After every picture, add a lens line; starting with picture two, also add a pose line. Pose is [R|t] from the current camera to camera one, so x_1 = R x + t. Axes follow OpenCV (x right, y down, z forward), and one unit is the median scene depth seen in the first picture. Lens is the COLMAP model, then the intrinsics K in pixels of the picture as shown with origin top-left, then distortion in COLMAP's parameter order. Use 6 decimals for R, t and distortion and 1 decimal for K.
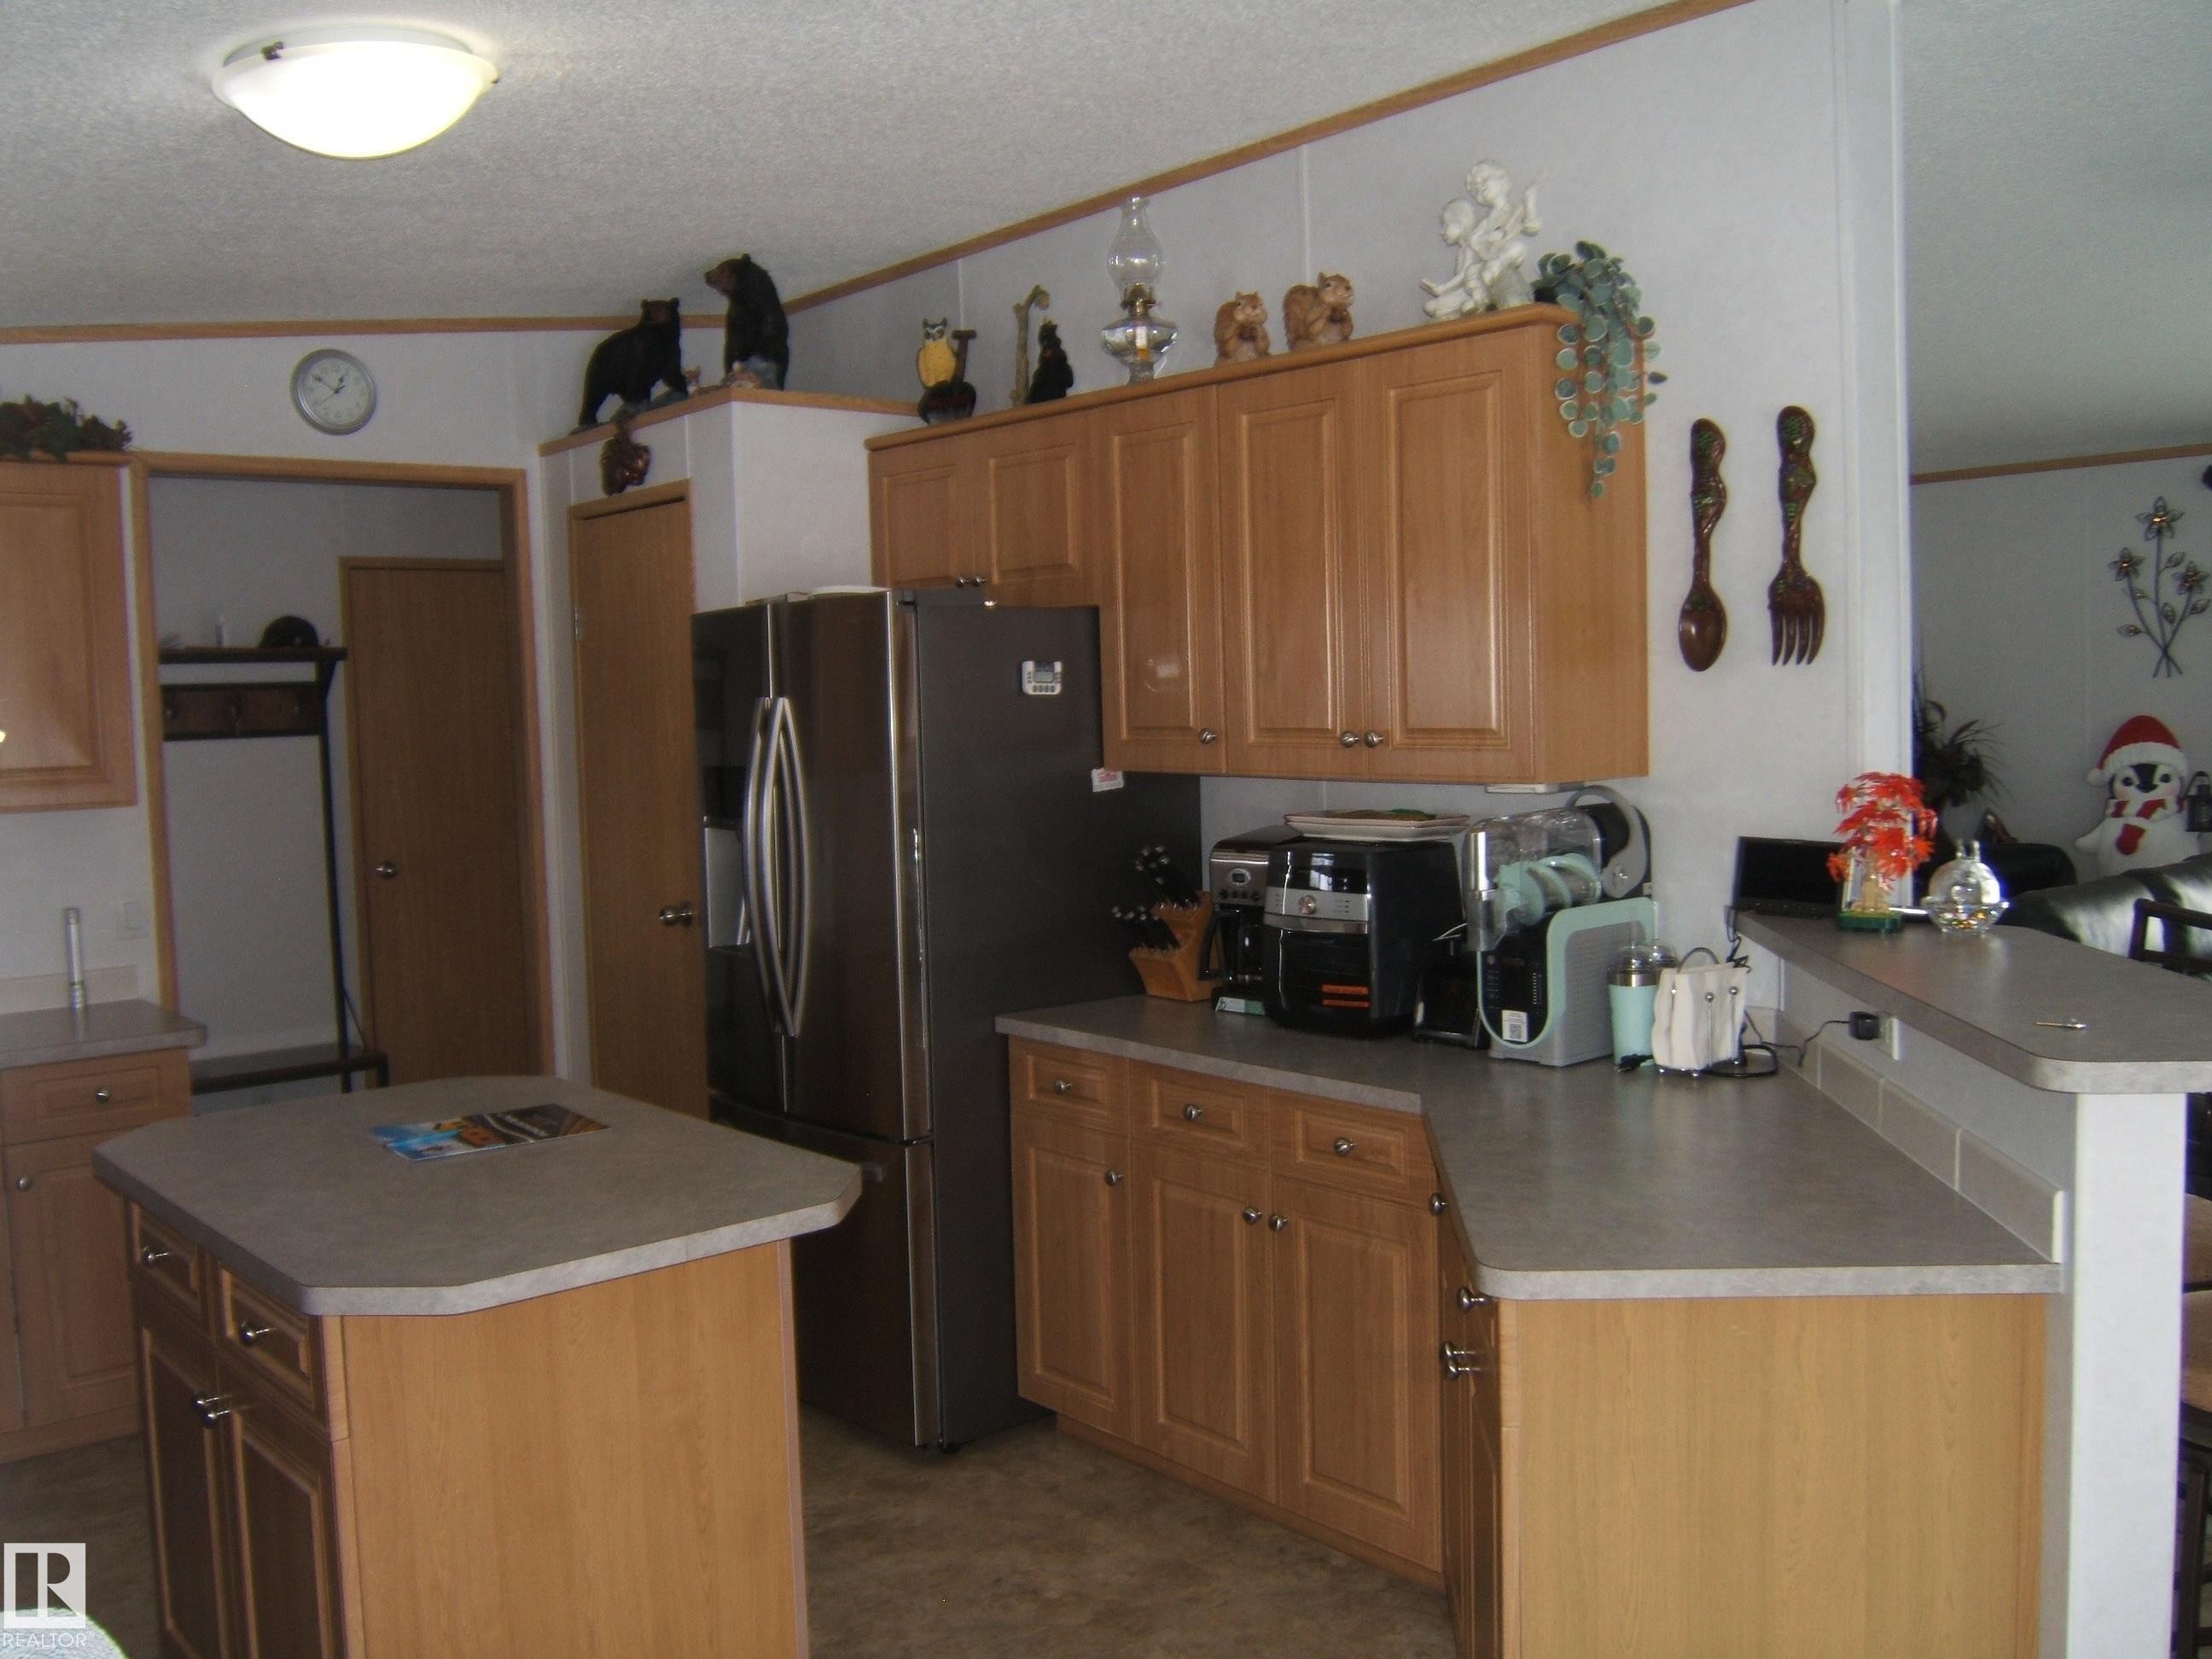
lens RADIAL K [[1937.1, 0, 1107.5], [0, 1937.1, 830.4], [0, 0, 1]] dist [-0.039458, -0.023689]
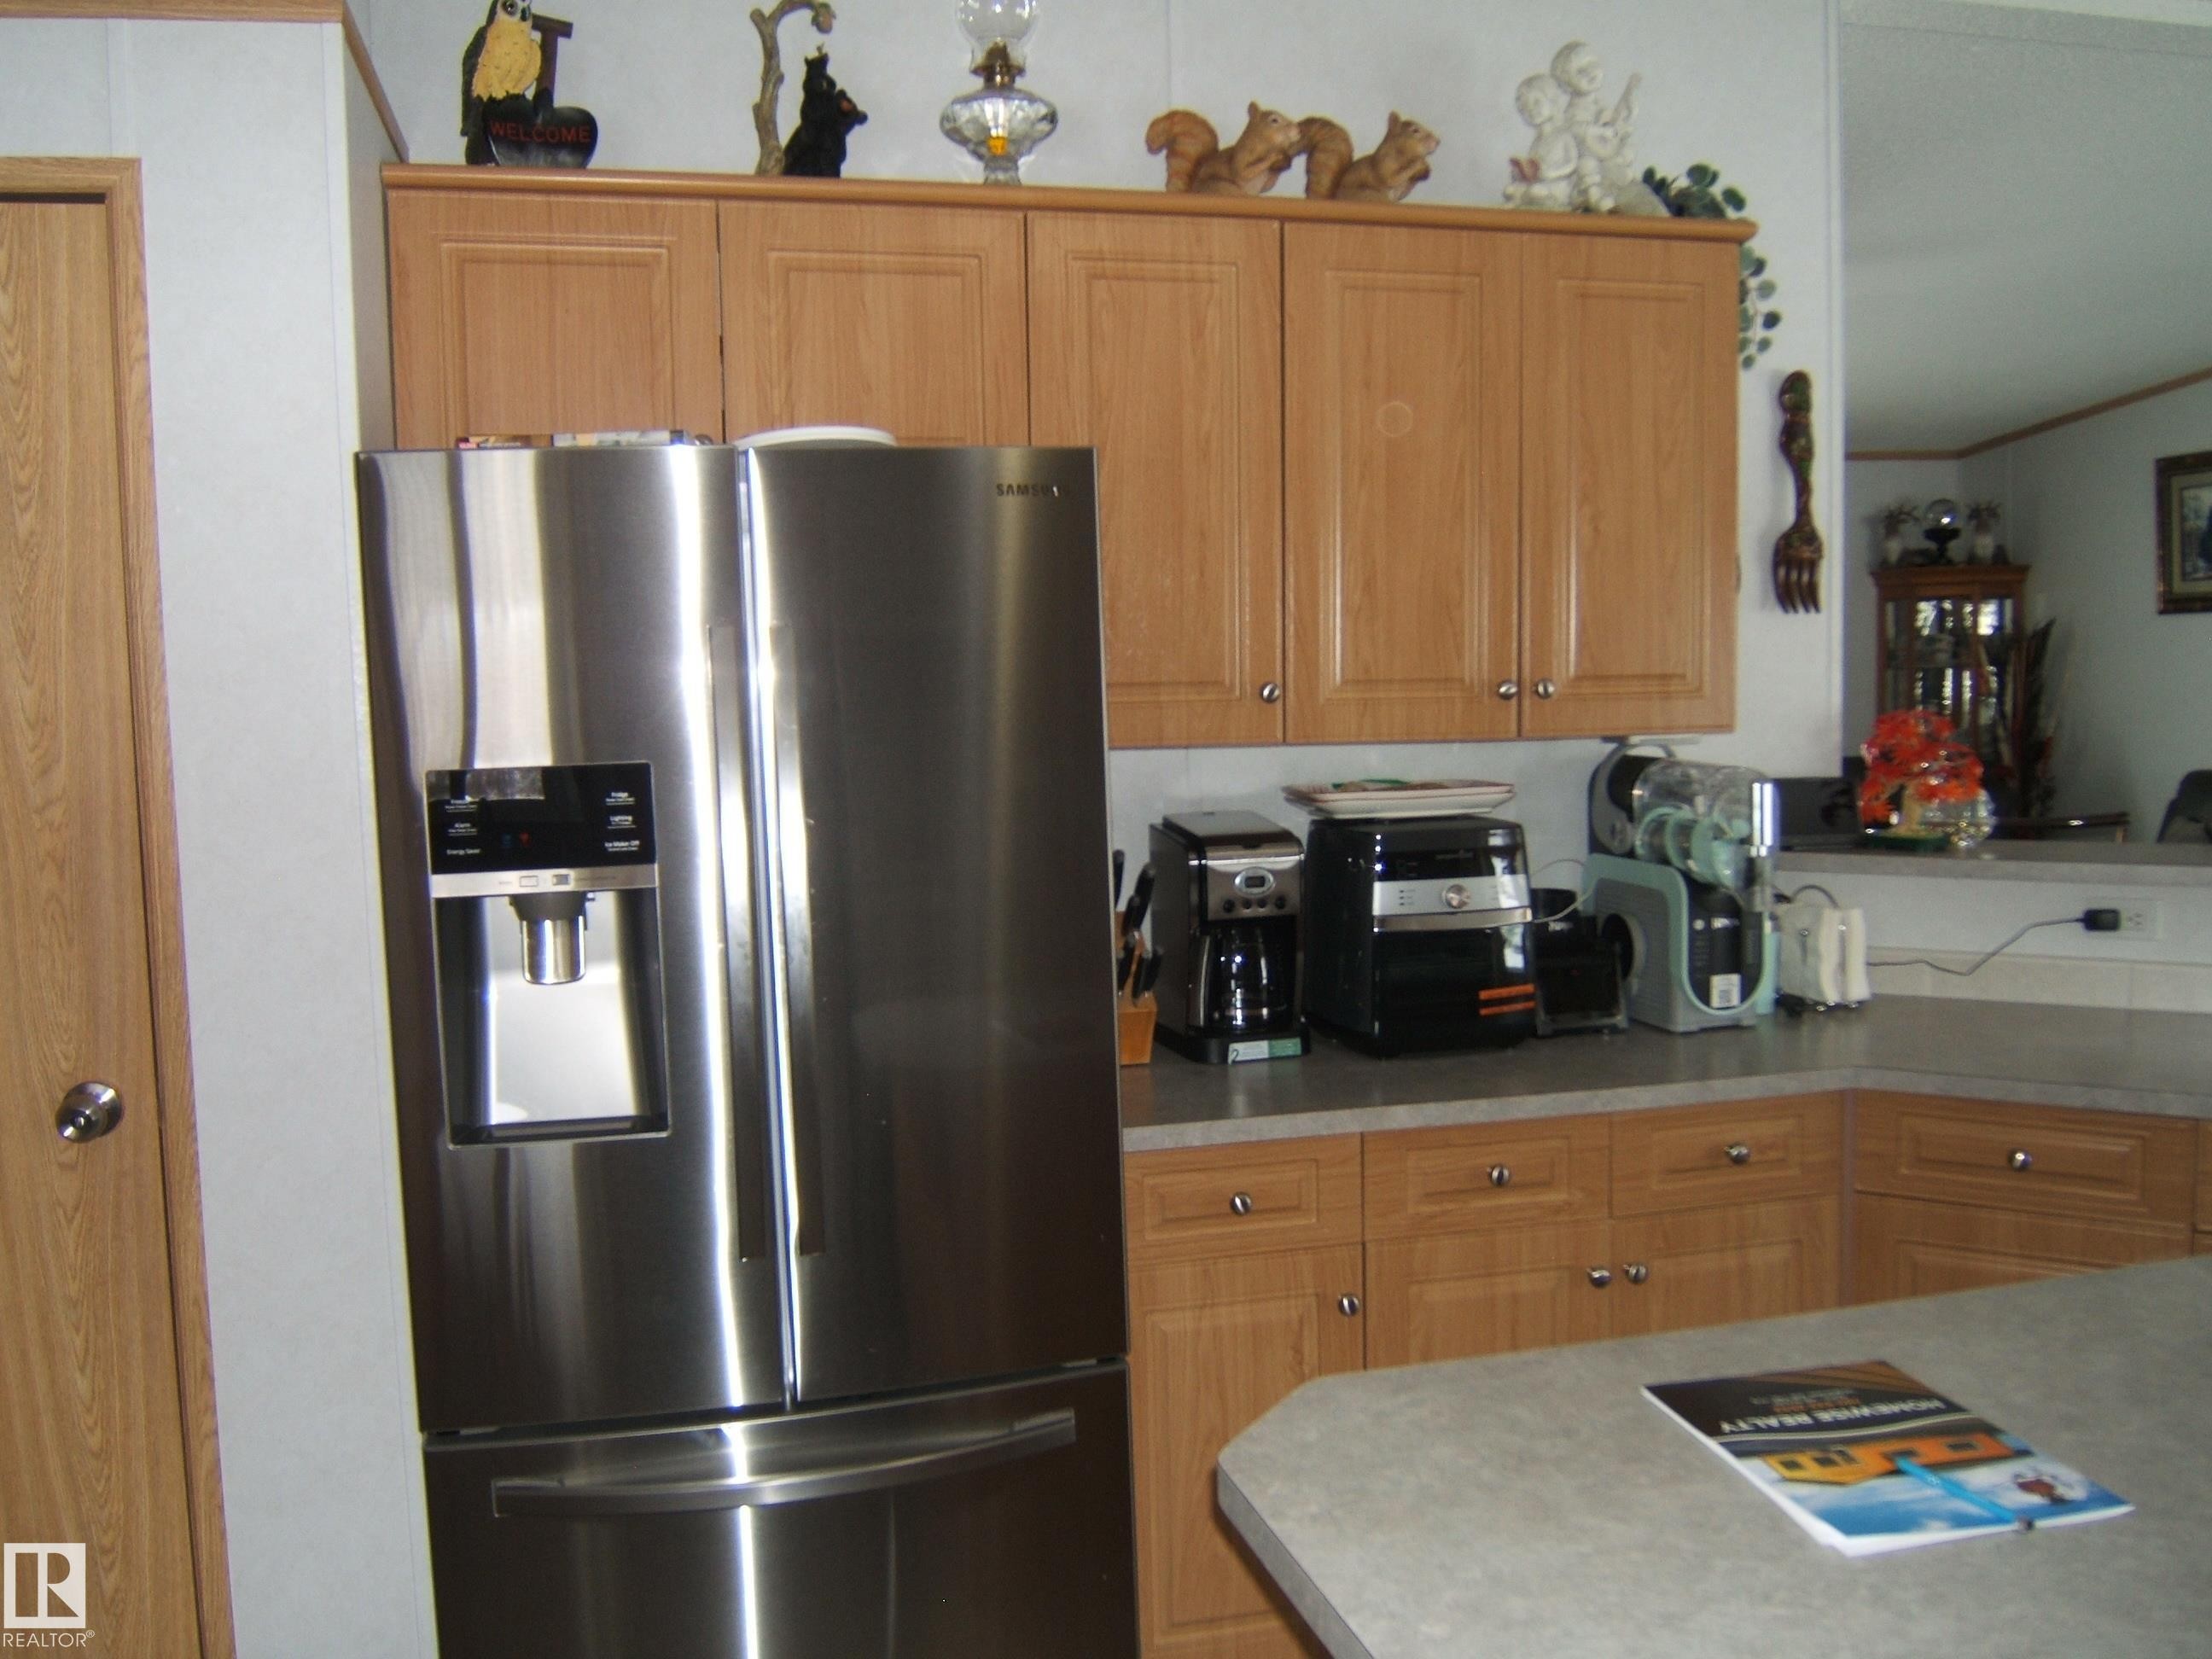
lens RADIAL K [[1937.1, 0, 1108.8], [0, 1937.1, 832.0], [0, 0, 1]] dist [-0.039458, -0.023689]
pose [[0.437057, -0.062791, 0.897239, -0.681457], [0.073736, 0.996704, 0.033834, -0.026216], [-0.896406, 0.051371, 0.440247, 0.773152]]
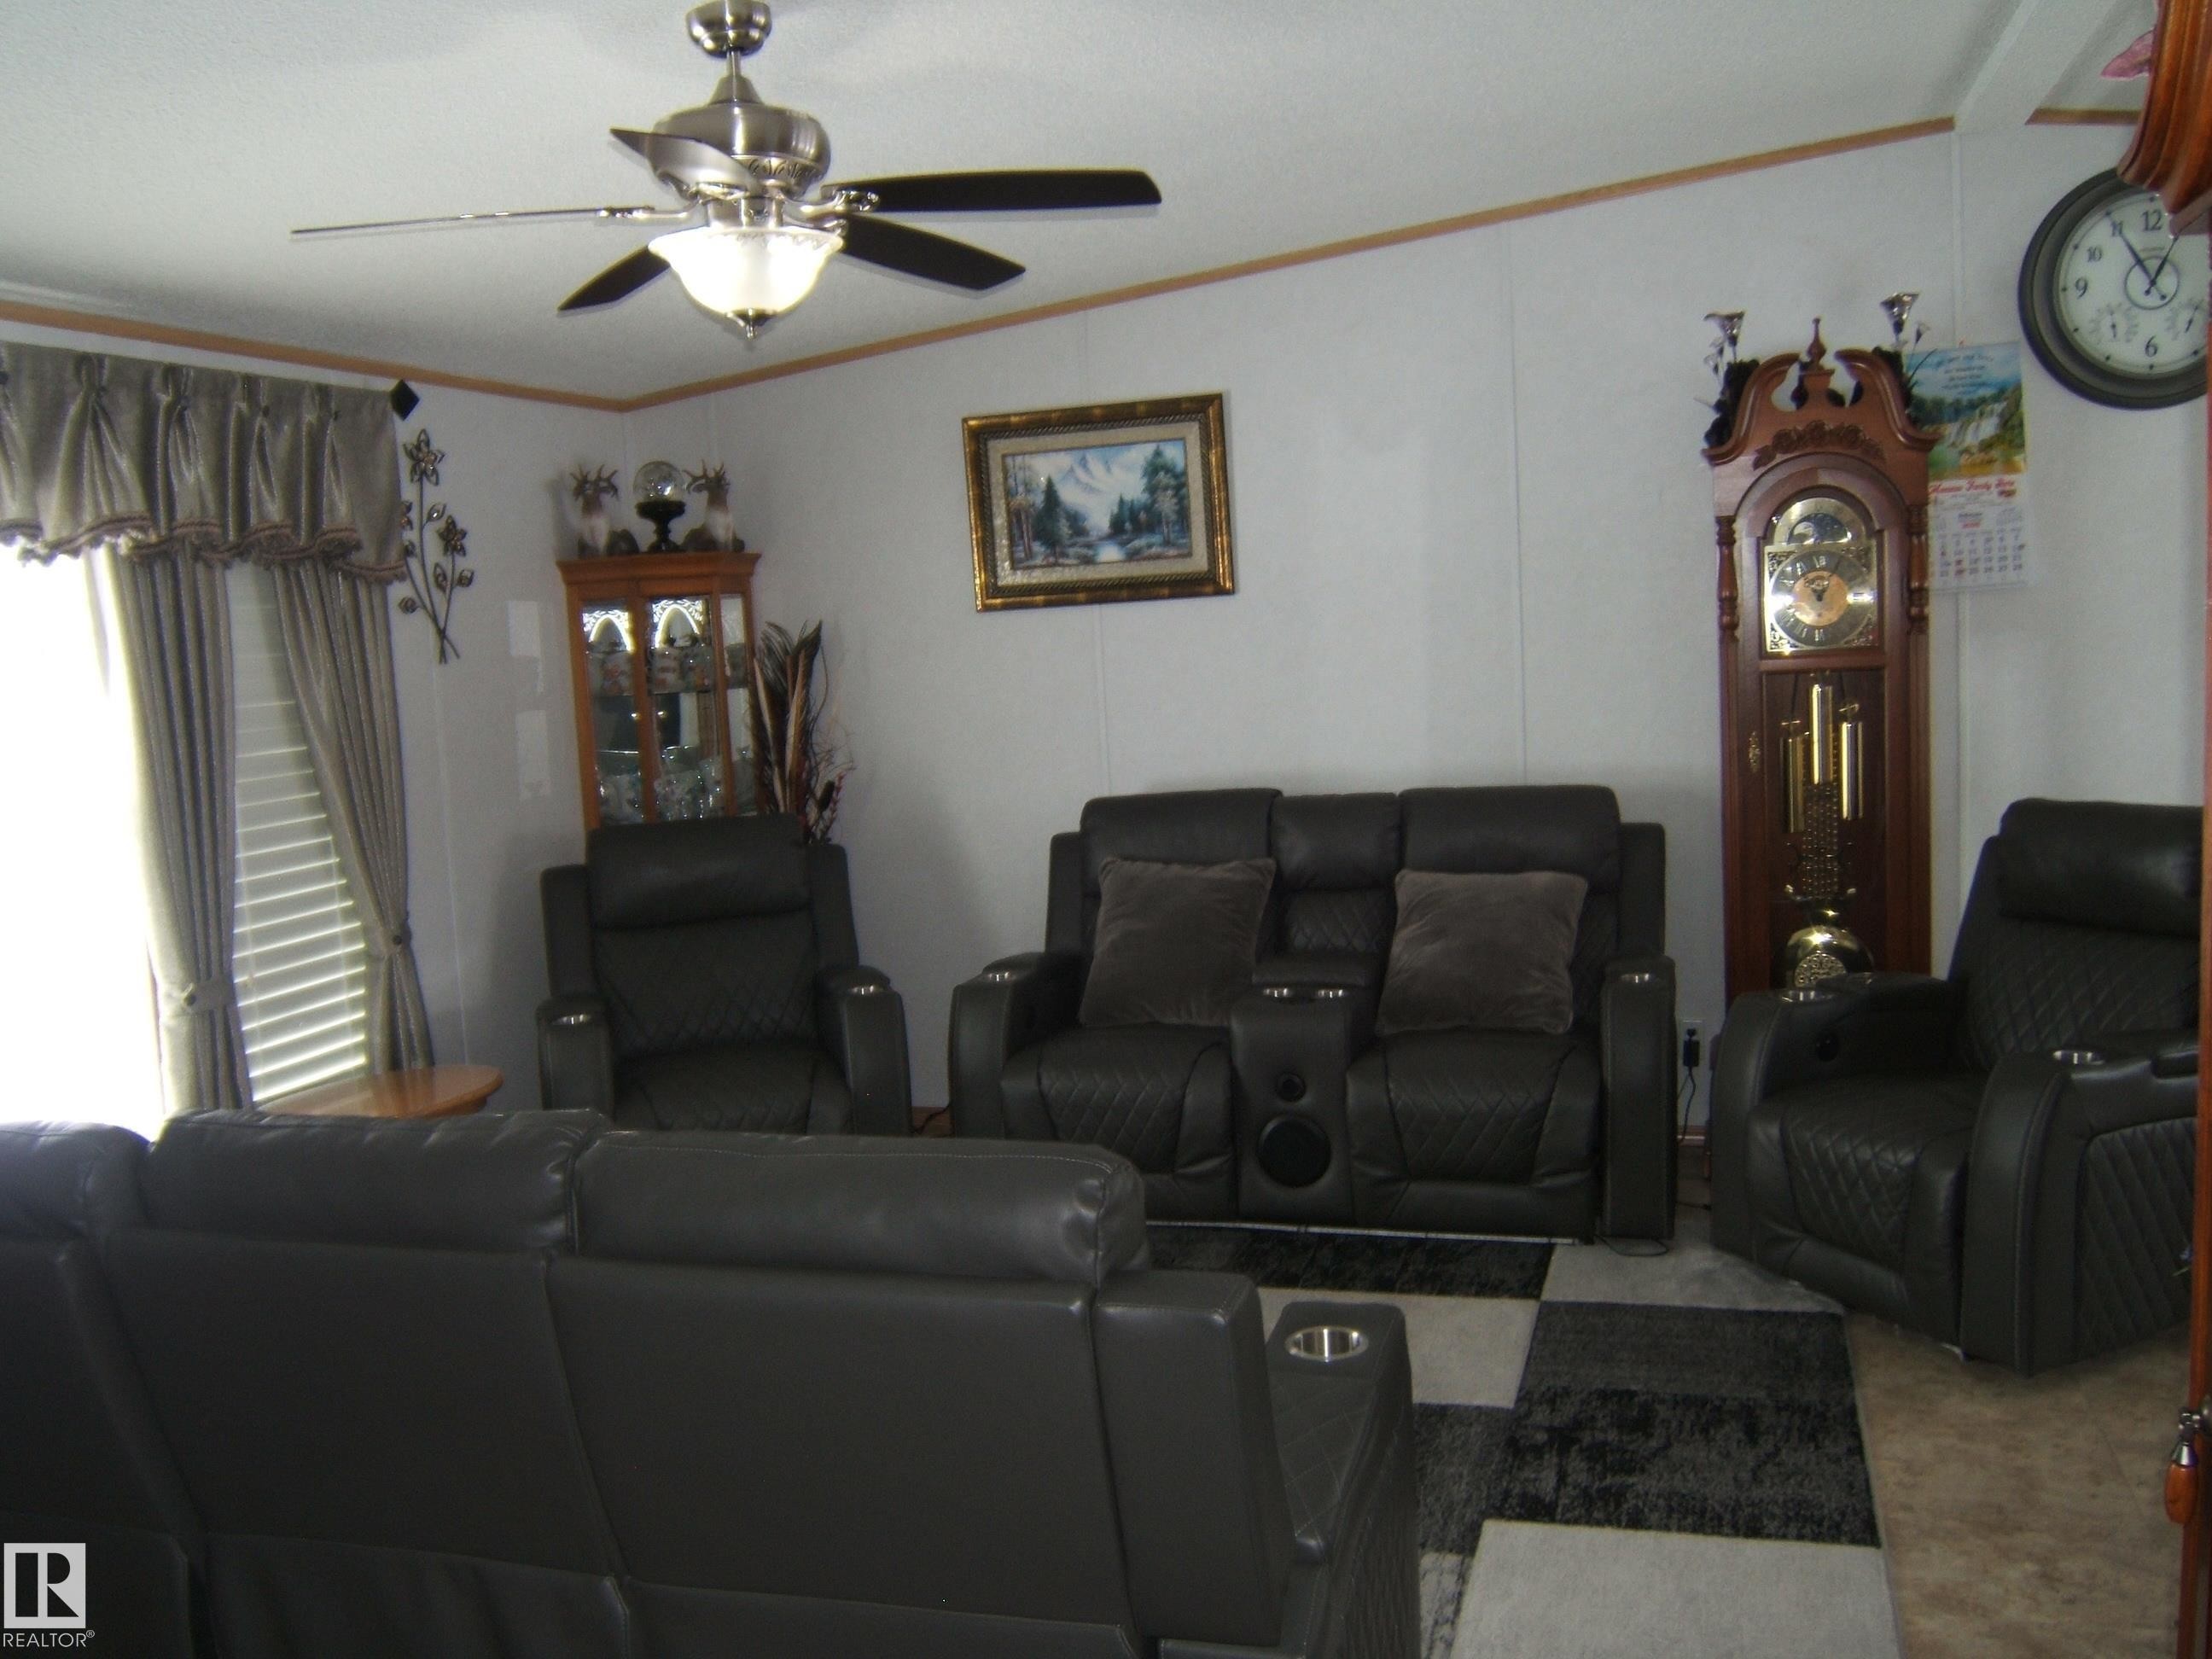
lens RADIAL K [[1937.1, 0, 1114.8], [0, 1937.1, 820.1], [0, 0, 1]] dist [-0.039458, -0.023689]
pose [[-0.555080, -0.034692, 0.831073, -0.245006], [0.125900, 0.984115, 0.125170, -0.074823], [-0.822214, 0.174111, -0.541895, 1.137361]]
